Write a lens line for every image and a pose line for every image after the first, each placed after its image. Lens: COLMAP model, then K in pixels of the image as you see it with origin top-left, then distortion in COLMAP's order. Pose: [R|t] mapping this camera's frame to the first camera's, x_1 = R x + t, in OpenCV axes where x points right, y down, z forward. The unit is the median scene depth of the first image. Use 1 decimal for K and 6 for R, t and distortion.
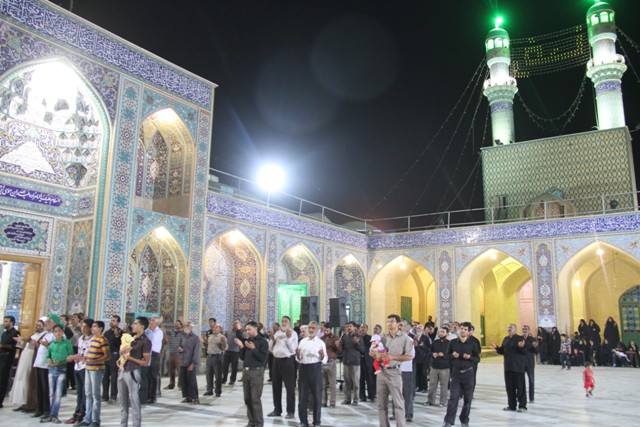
lens RADIAL K [[579.7, 0, 321.1], [0, 579.7, 214.1], [0, 0, 1]] dist [-0.078941, 0.000000]
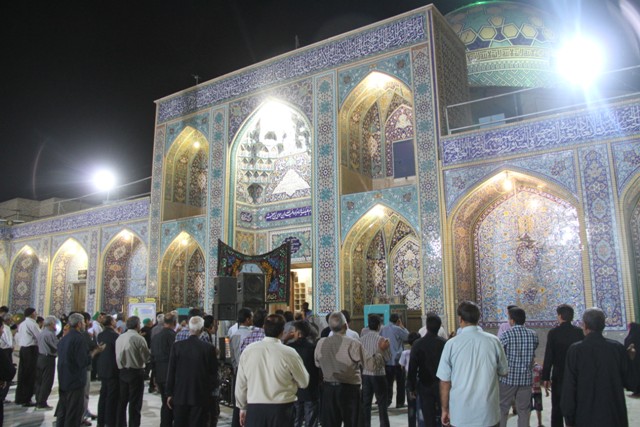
lens RADIAL K [[527.2, 0, 320.4], [0, 527.2, 210.6], [0, 0, 1]] dist [-0.131070, 0.001189]
pose [[0.005070, -0.203632, -0.979034, 0.576956], [0.212786, 0.956845, -0.197915, 0.194287], [0.977086, -0.207321, 0.048181, 1.001776]]
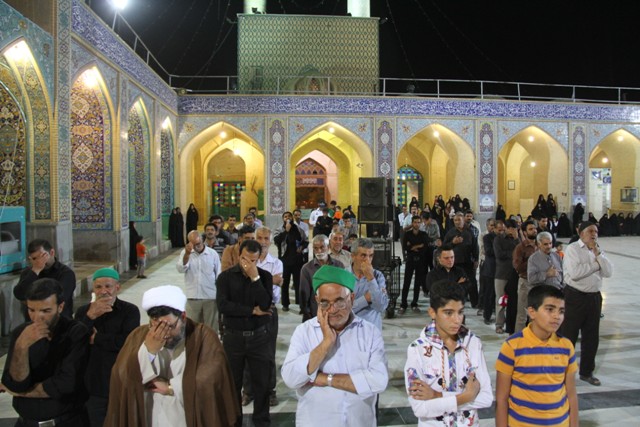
lens RADIAL K [[527.2, 0, 319.7], [0, 527.2, 215.1], [0, 0, 1]] dist [-0.131070, 0.001189]
pose [[0.785200, -0.038369, 0.618053, -0.210064], [-0.108846, 0.973988, 0.198748, 0.034314], [-0.609601, -0.223329, 0.760598, 0.281575]]
